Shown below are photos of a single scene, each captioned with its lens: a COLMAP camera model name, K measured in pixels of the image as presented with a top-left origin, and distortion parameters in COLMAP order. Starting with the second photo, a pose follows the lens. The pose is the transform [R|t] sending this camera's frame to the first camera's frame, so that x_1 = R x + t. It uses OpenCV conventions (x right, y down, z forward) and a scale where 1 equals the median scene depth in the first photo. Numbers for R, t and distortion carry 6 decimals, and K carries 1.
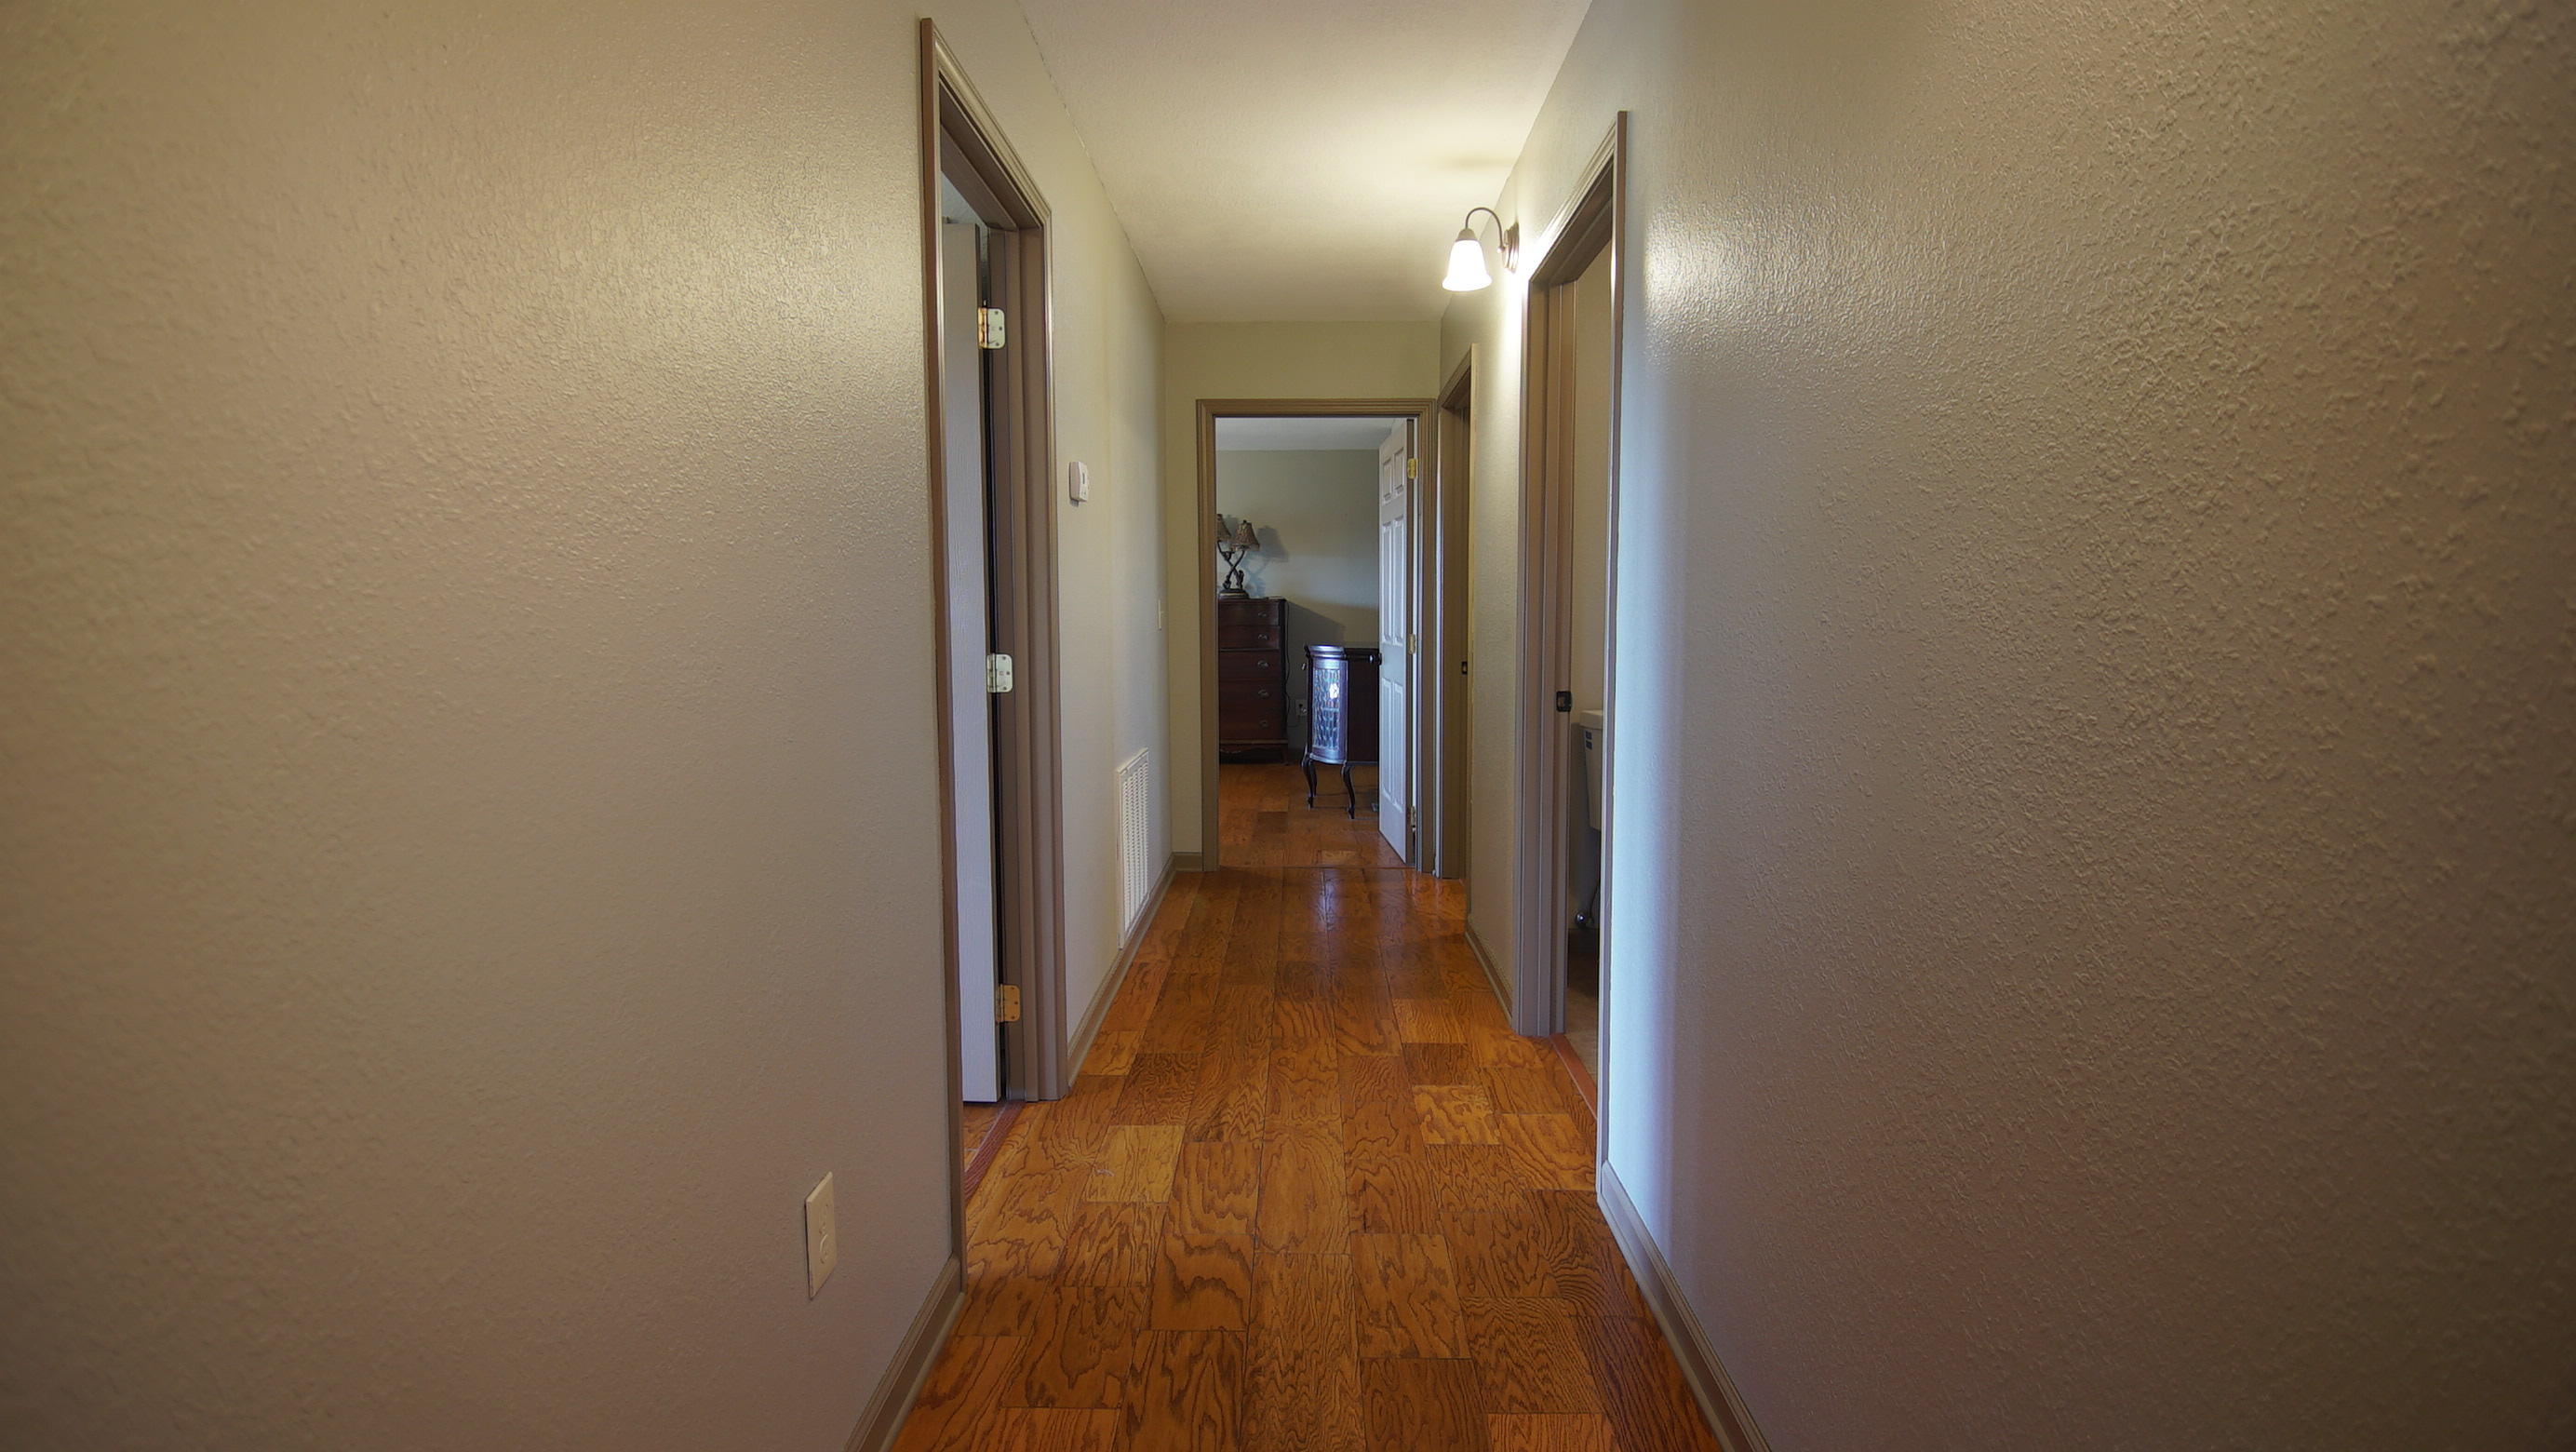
lens RADIAL K [[1245.6, 0, 1281.4], [0, 1245.6, 706.2], [0, 0, 1]] dist [-0.003322, -0.013624]
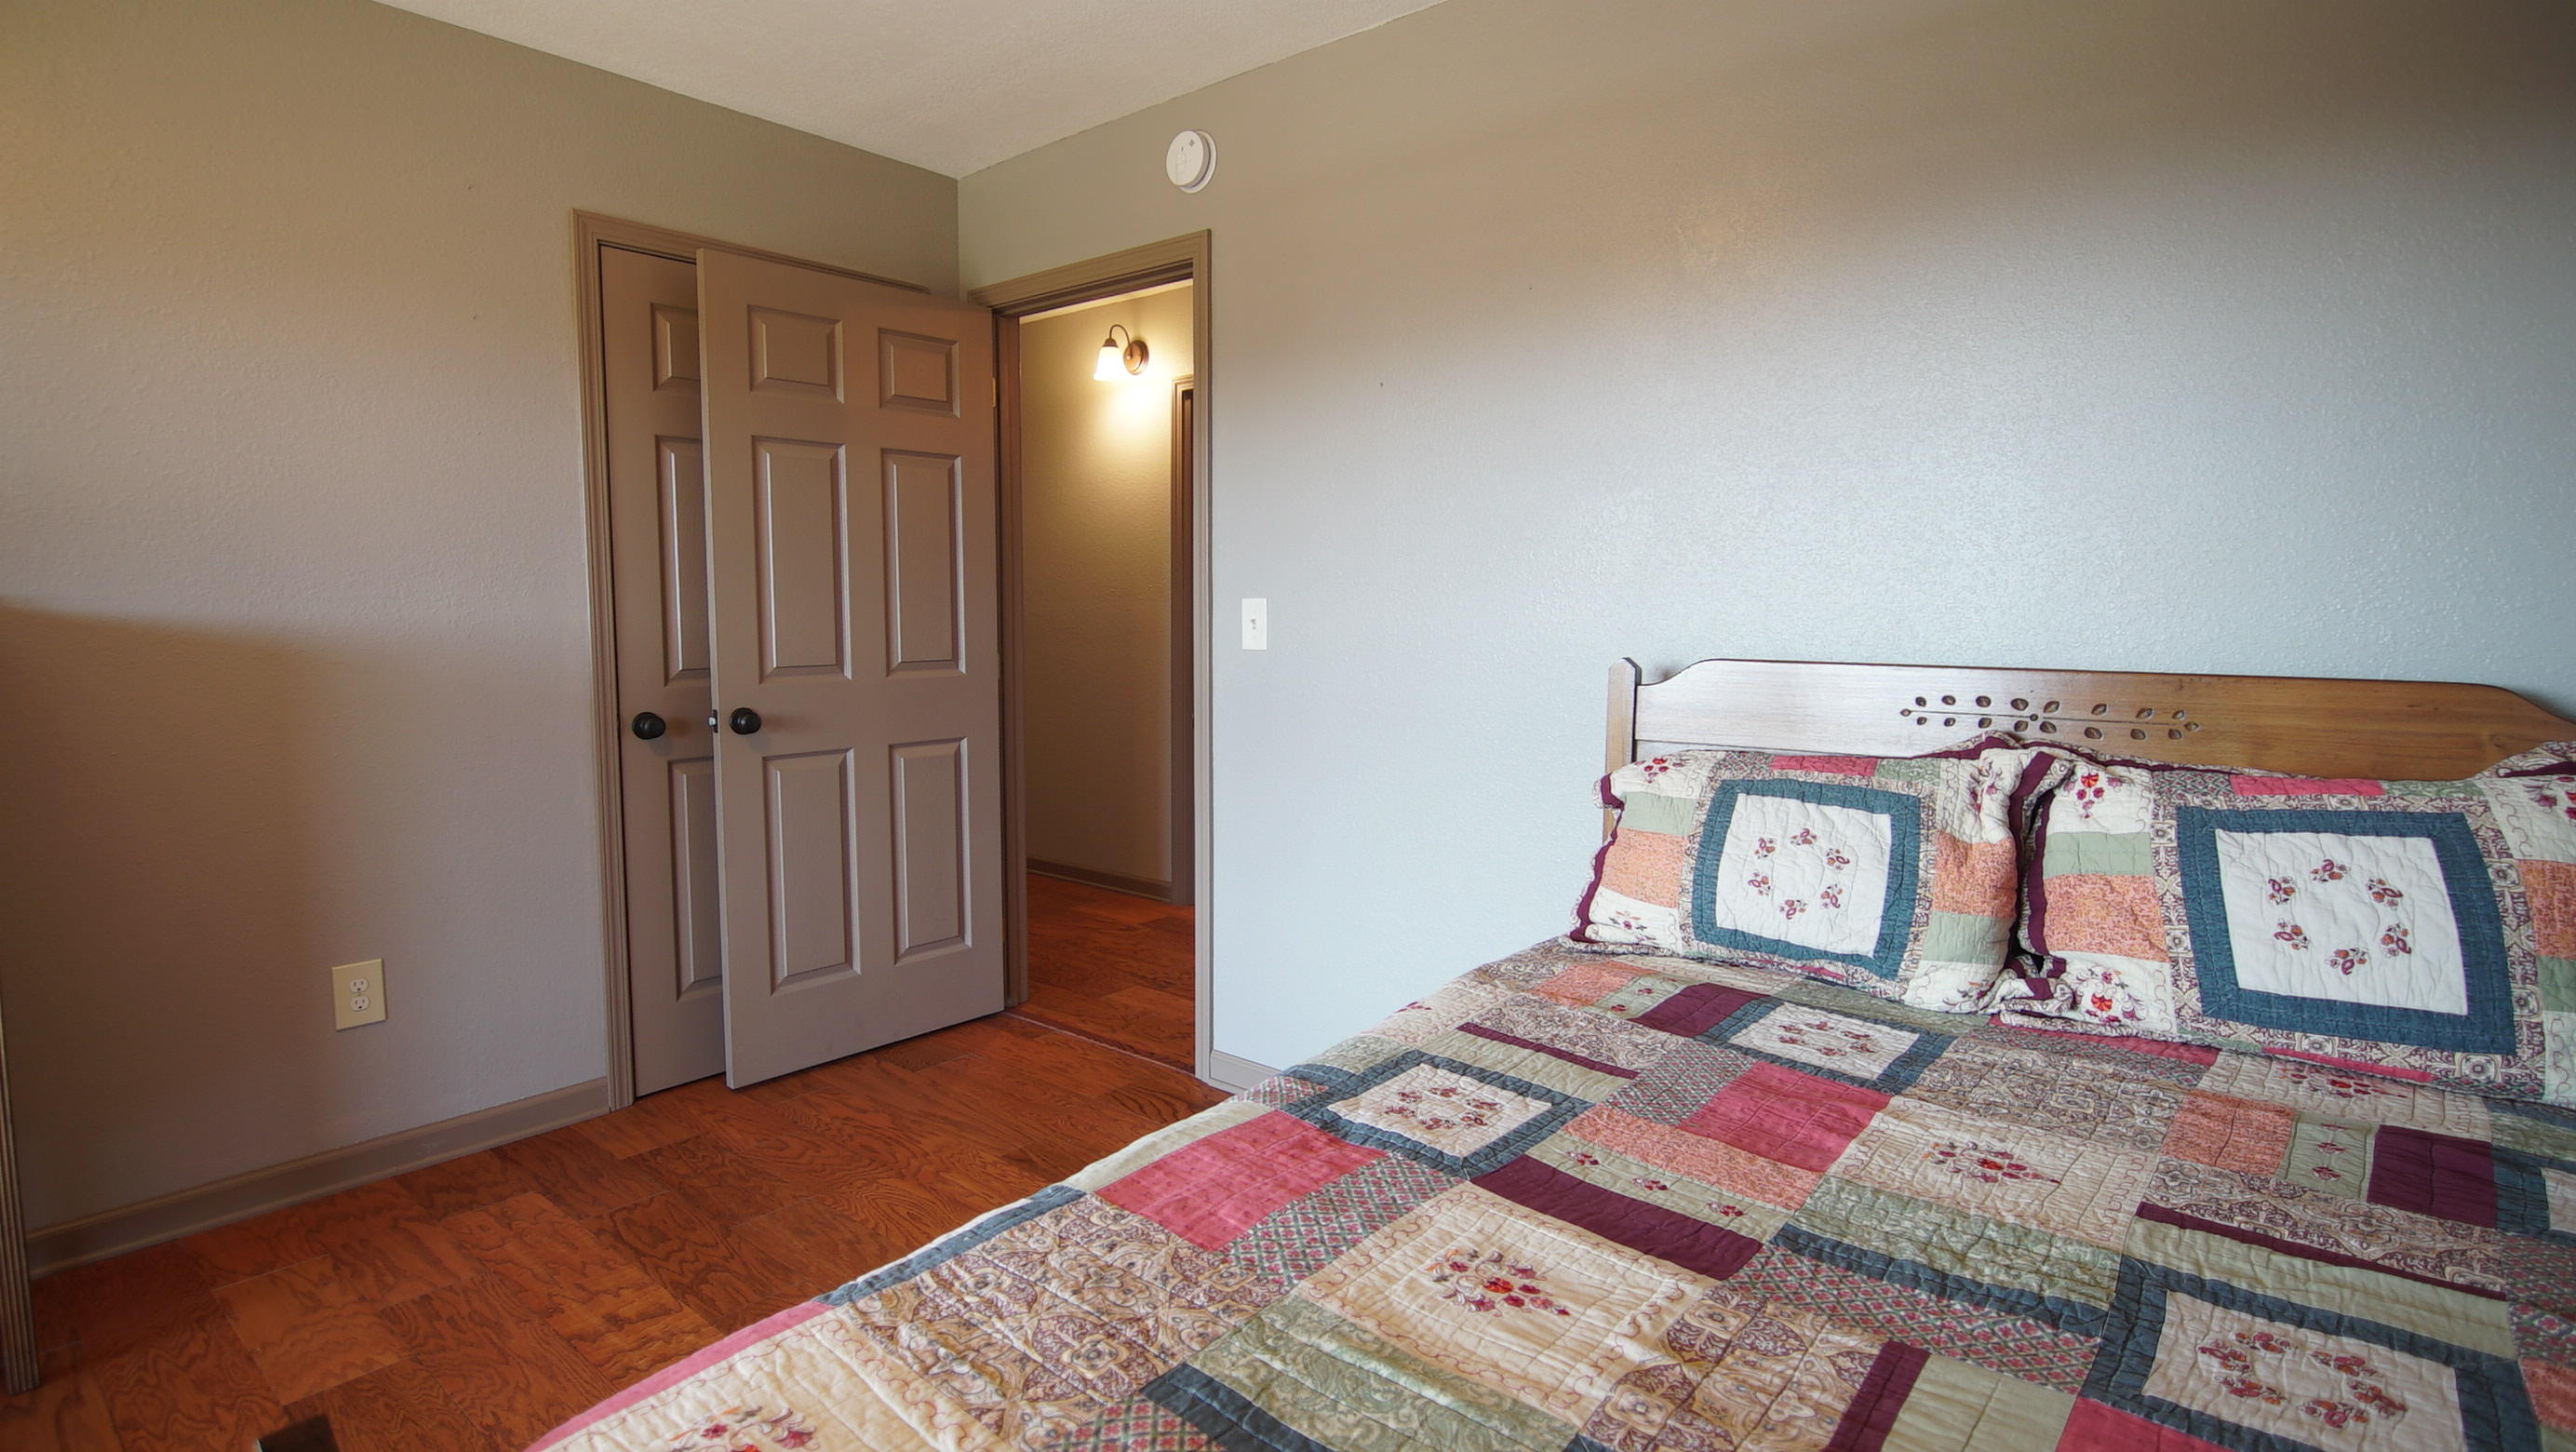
lens RADIAL K [[1245.6, 0, 1281.4], [0, 1245.6, 706.2], [0, 0, 1]] dist [-0.003322, -0.013624]
pose [[0.630006, -0.060080, 0.774263, -0.939068], [0.050167, 0.998069, 0.036626, -0.019577], [-0.774968, 0.015768, 0.631804, -0.017415]]
